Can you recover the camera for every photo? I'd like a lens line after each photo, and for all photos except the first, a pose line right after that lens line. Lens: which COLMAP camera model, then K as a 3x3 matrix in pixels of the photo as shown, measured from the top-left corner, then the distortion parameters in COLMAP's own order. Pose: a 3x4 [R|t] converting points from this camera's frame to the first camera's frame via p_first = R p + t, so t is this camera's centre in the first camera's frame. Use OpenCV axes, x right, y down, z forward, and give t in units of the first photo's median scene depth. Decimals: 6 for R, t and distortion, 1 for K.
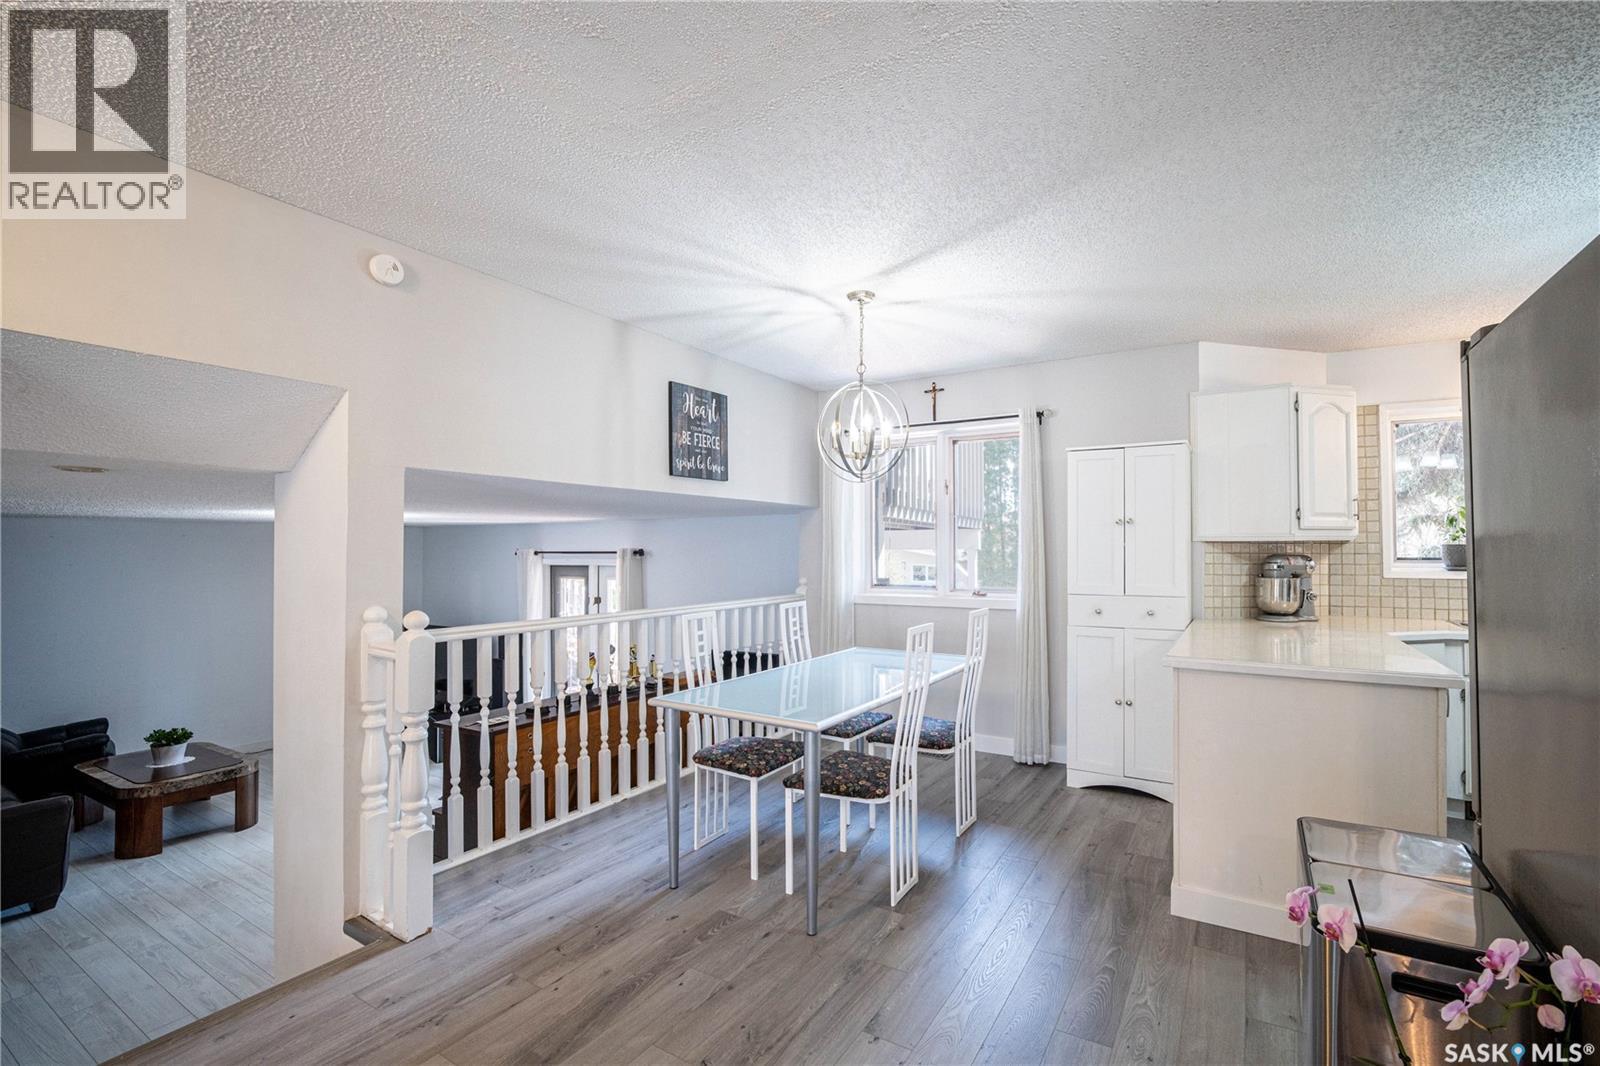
lens RADIAL K [[649.5, 0, 800.0], [0, 649.5, 533.0], [0, 0, 1]] dist [-0.000211, 0.000004]
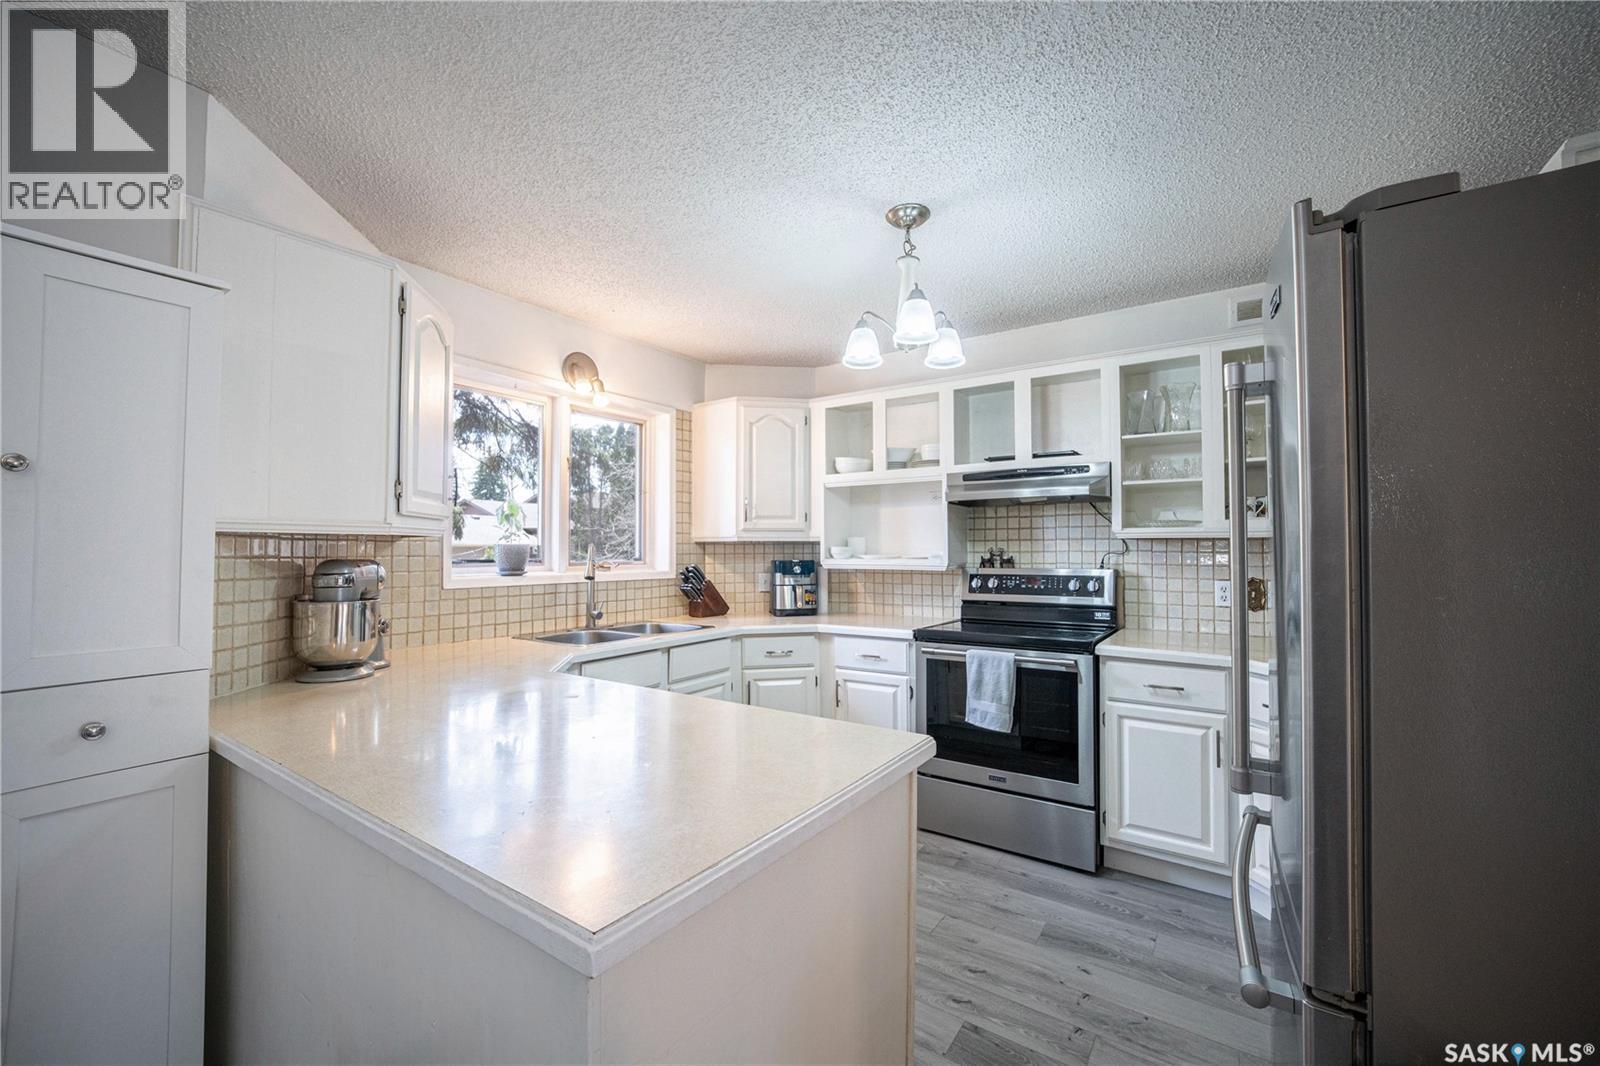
lens RADIAL K [[649.5, 0, 800.0], [0, 649.5, 533.0], [0, 0, 1]] dist [-0.000211, 0.000004]
pose [[0.005998, 0.024057, 0.999693, 0.176020], [-0.023953, 0.999427, -0.023907, 0.014575], [-0.999695, -0.023802, 0.006571, 0.601106]]
